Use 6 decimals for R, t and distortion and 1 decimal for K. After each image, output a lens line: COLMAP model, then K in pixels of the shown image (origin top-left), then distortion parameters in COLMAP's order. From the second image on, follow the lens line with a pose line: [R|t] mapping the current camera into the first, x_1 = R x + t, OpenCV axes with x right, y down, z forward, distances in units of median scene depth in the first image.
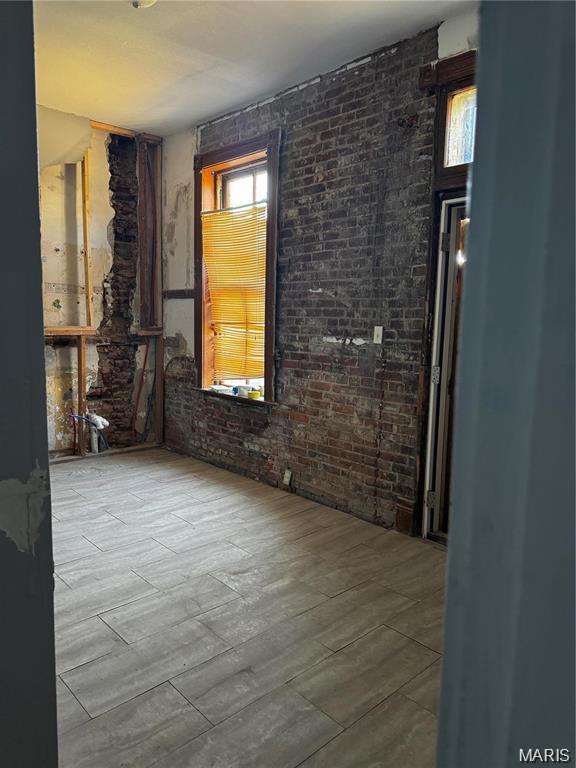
lens RADIAL K [[545.8, 0, 290.5], [0, 545.8, 381.3], [0, 0, 1]] dist [0.068612, -0.009273]
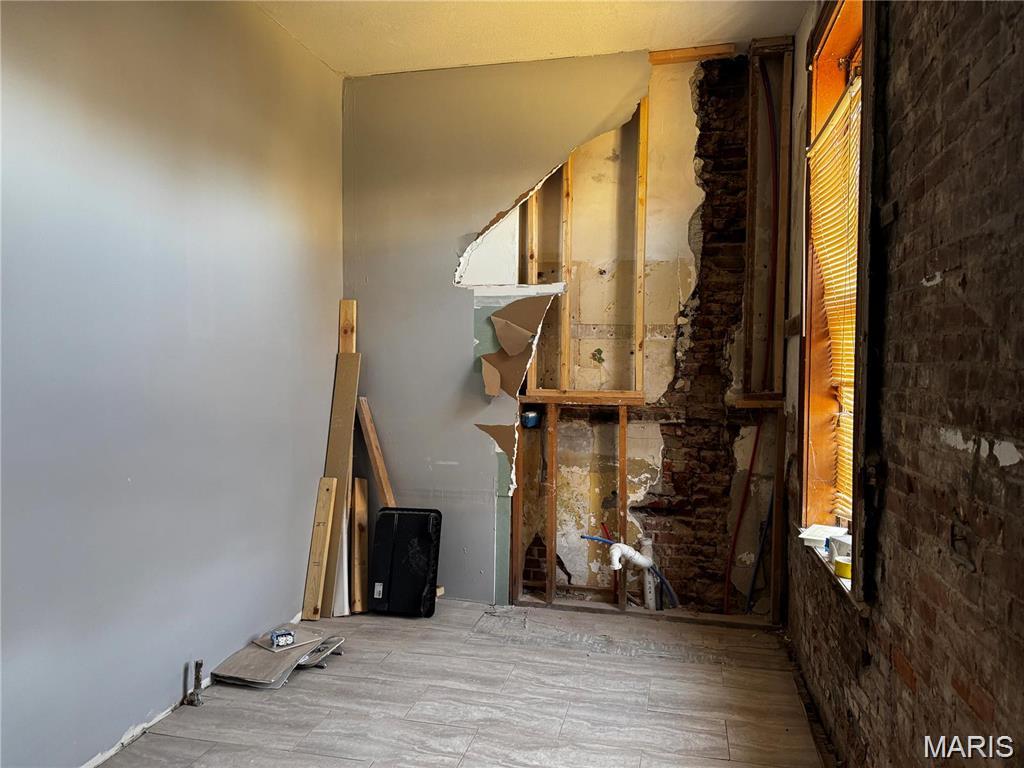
lens RADIAL K [[727.7, 0, 511.4], [0, 727.7, 389.7], [0, 0, 1]] dist [0.068612, -0.009273]
pose [[0.554940, 0.006494, -0.831865, 0.206835], [-0.092319, 0.994274, -0.053825, -0.044266], [0.826752, 0.106667, 0.552362, 0.434776]]
